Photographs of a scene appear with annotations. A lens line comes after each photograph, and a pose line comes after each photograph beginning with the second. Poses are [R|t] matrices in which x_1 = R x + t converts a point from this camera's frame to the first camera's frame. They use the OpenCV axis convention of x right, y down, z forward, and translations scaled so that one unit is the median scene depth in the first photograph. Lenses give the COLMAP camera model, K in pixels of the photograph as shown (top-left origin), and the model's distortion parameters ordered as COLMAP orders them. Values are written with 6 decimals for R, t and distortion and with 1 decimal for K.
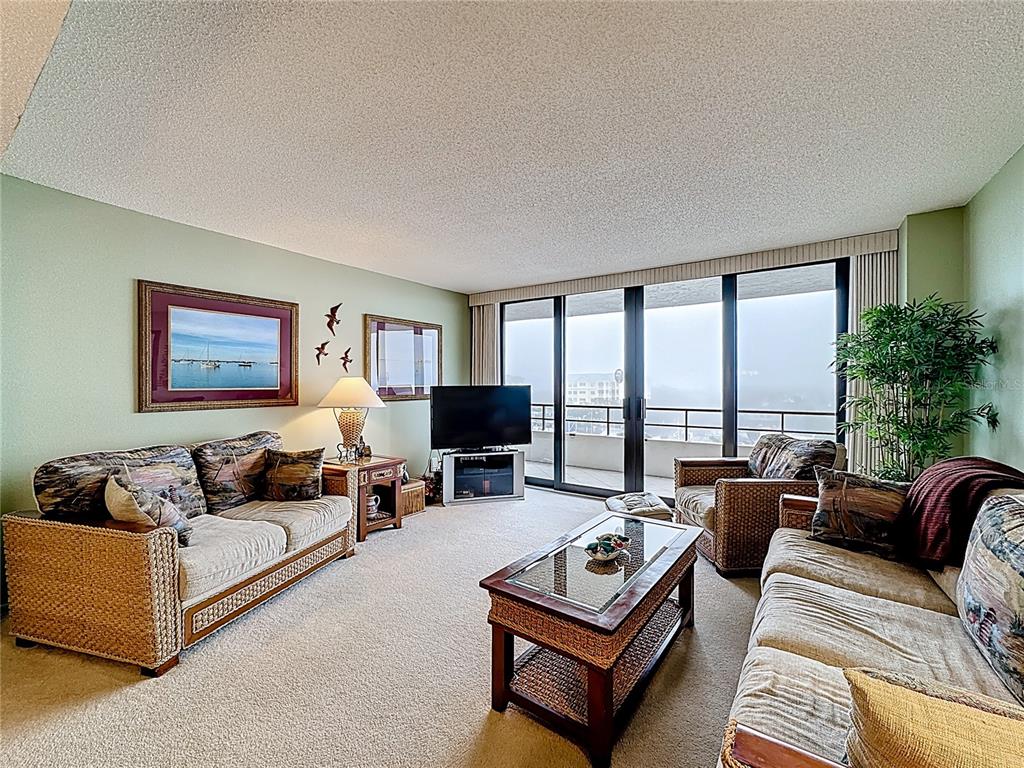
lens RADIAL K [[442.5, 0, 512.0], [0, 442.5, 384.0], [0, 0, 1]] dist [-0.000033, -0.000027]
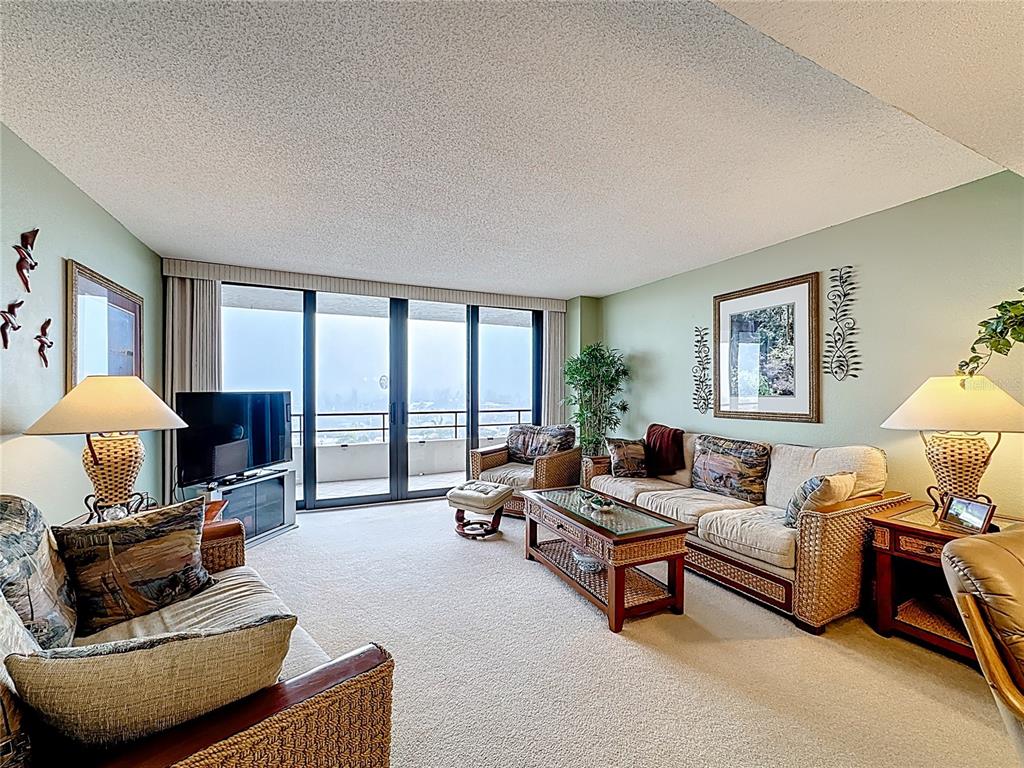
lens RADIAL K [[408.9, 0, 504.0], [0, 408.9, 387.5], [0, 0, 1]] dist [-0.044688, 0.000006]
pose [[0.509245, 0.007656, 0.860587, -0.478347], [-0.004286, 0.999971, -0.006359, -0.001311], [-0.860611, -0.000450, 0.509263, 0.320280]]
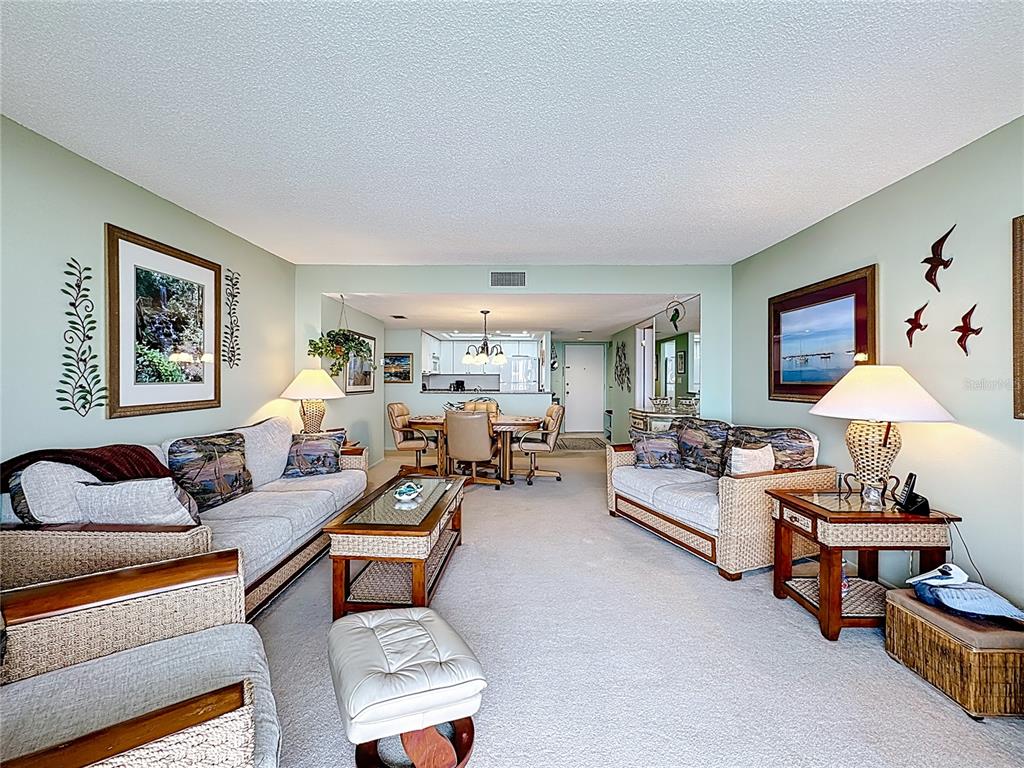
lens RADIAL K [[408.9, 0, 504.0], [0, 408.9, 387.5], [0, 0, 1]] dist [-0.044688, 0.000006]
pose [[-0.833210, 0.009721, -0.552872, 0.313911], [-0.000451, 0.999833, 0.018261, 0.003469], [0.552957, 0.015464, -0.833066, 1.065702]]
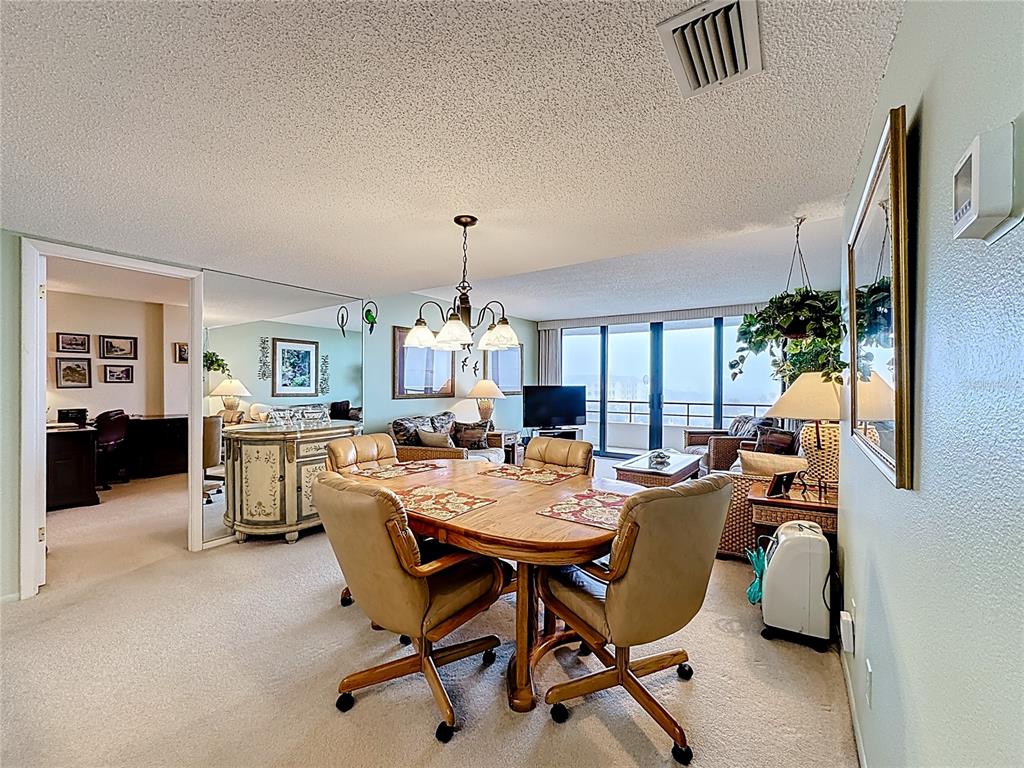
lens RADIAL K [[425.7, 0, 521.3], [0, 425.7, 387.1], [0, 0, 1]] dist [0.000088, 0.000009]
pose [[0.999732, 0.007956, 0.021741, -0.243203], [-0.008108, 0.999943, 0.006914, -0.000866], [-0.021685, -0.007088, 0.999740, -0.506183]]
